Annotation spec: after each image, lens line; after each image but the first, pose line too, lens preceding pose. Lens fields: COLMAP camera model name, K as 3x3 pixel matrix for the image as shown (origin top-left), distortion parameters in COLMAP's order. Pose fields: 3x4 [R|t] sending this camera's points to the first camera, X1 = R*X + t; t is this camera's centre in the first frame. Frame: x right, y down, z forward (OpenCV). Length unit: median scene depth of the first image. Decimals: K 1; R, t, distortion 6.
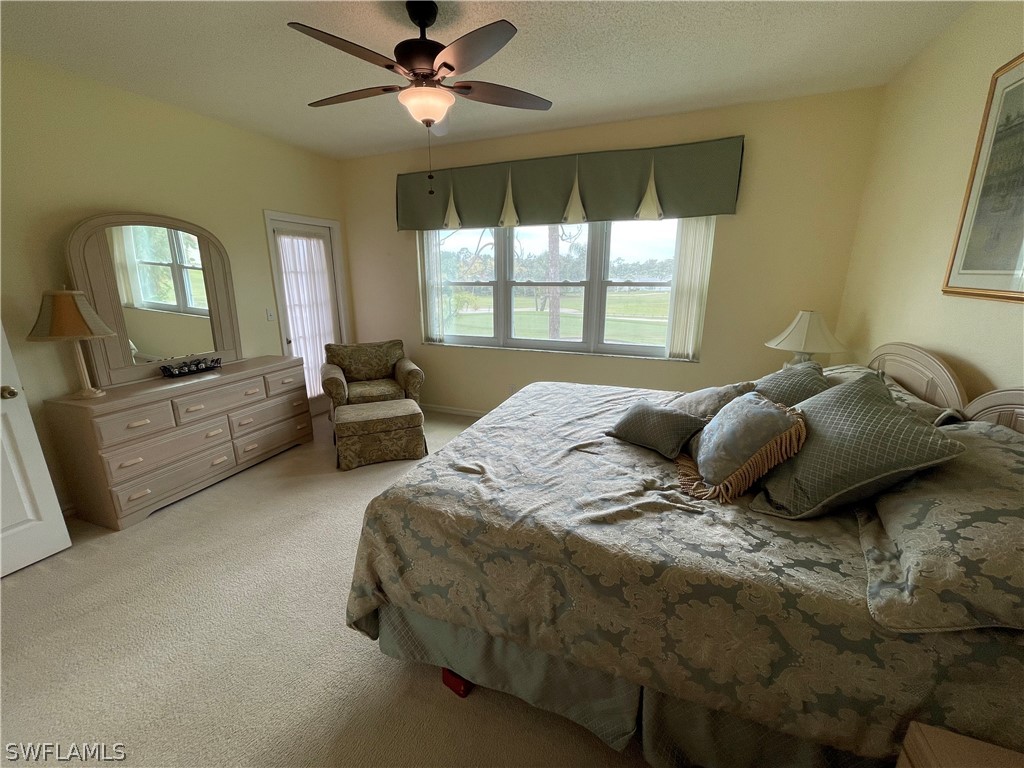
lens RADIAL K [[413.2, 0, 508.6], [0, 413.2, 380.6], [0, 0, 1]] dist [-0.005459, 0.001601]
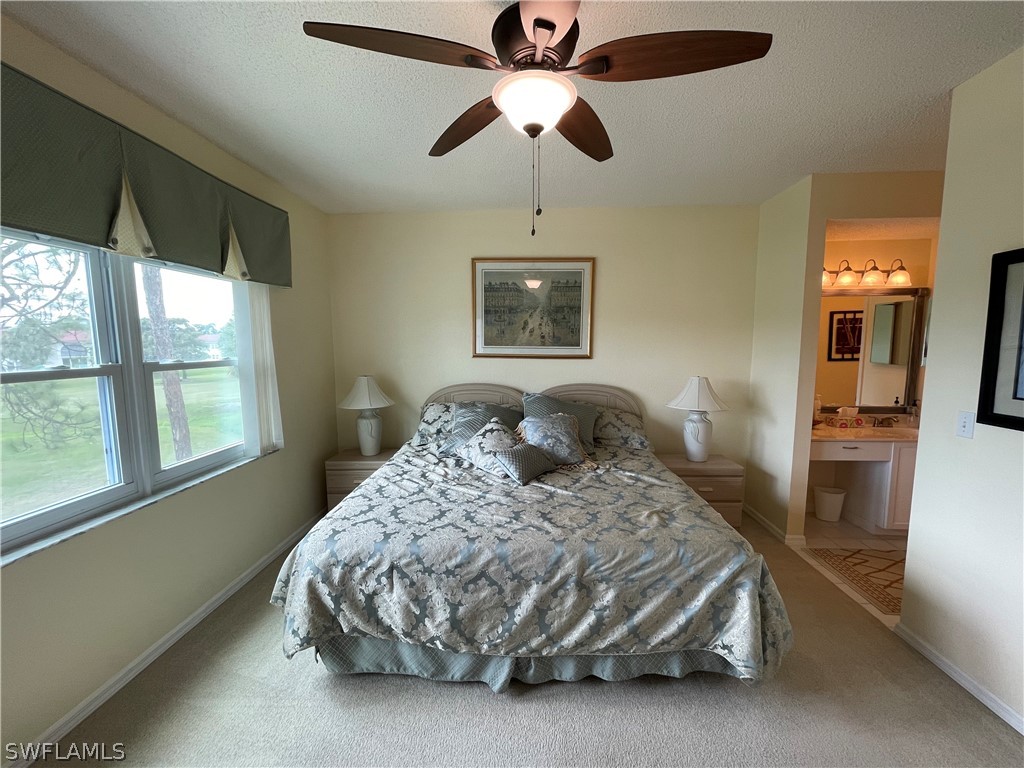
lens RADIAL K [[413.2, 0, 501.1], [0, 413.2, 386.6], [0, 0, 1]] dist [-0.005459, 0.001601]
pose [[-0.306489, -0.096327, 0.946988, -0.530805], [0.240217, 0.954838, 0.174871, -0.230236], [-0.921065, 0.281079, -0.269507, 0.848569]]
